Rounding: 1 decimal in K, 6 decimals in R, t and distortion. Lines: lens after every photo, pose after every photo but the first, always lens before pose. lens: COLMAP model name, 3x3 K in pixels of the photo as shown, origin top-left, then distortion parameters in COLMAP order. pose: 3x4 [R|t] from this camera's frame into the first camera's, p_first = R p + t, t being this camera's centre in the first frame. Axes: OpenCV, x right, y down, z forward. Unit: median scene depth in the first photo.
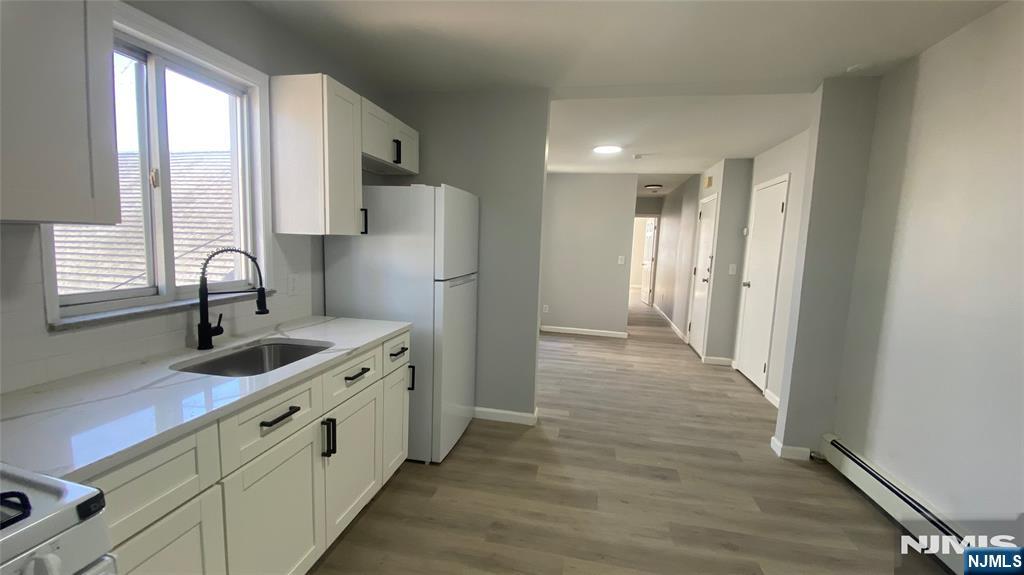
lens RADIAL K [[410.3, 0, 512.0], [0, 410.3, 287.5], [0, 0, 1]] dist [0.001667, -0.000036]
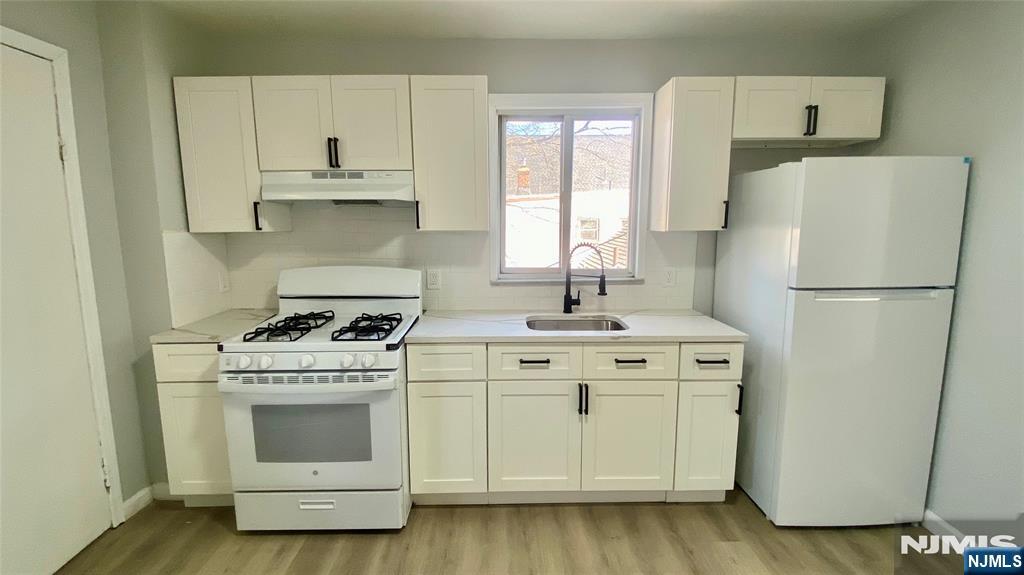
lens RADIAL K [[453.7, 0, 508.3], [0, 453.7, 289.3], [0, 0, 1]] dist [0.037385, -0.036831]
pose [[0.210032, 0.107871, -0.971726, 0.512107], [-0.098926, 0.991139, 0.088644, -0.036955], [0.972677, 0.077511, 0.218842, 0.299595]]
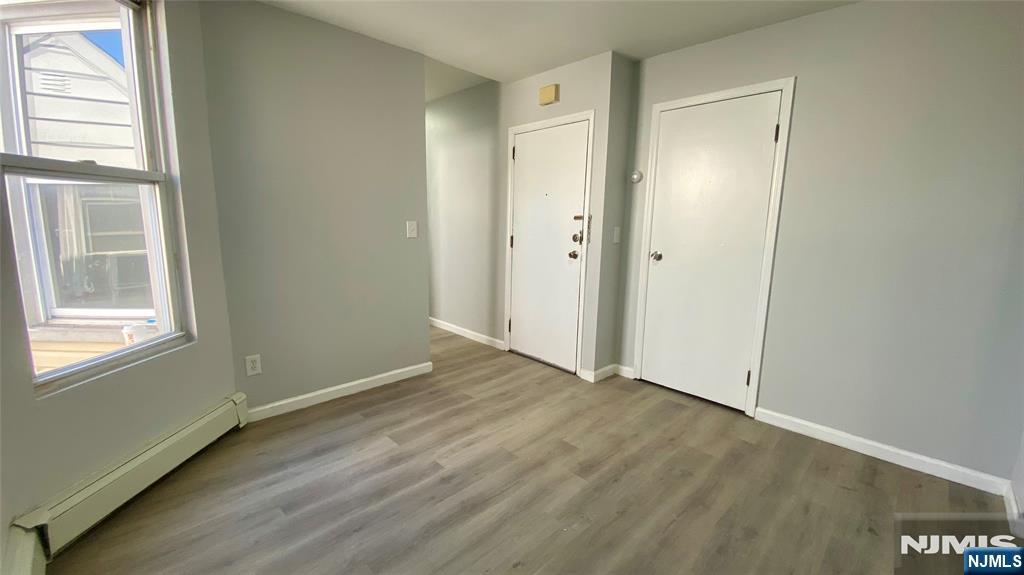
lens RADIAL K [[415.5, 0, 492.6], [0, 415.5, 284.4], [0, 0, 1]] dist [0.023928, -0.000079]
pose [[0.558364, -0.158293, 0.814355, -0.261763], [0.094478, 0.987374, 0.127145, -0.137808], [-0.824199, 0.005945, 0.566269, 1.569033]]
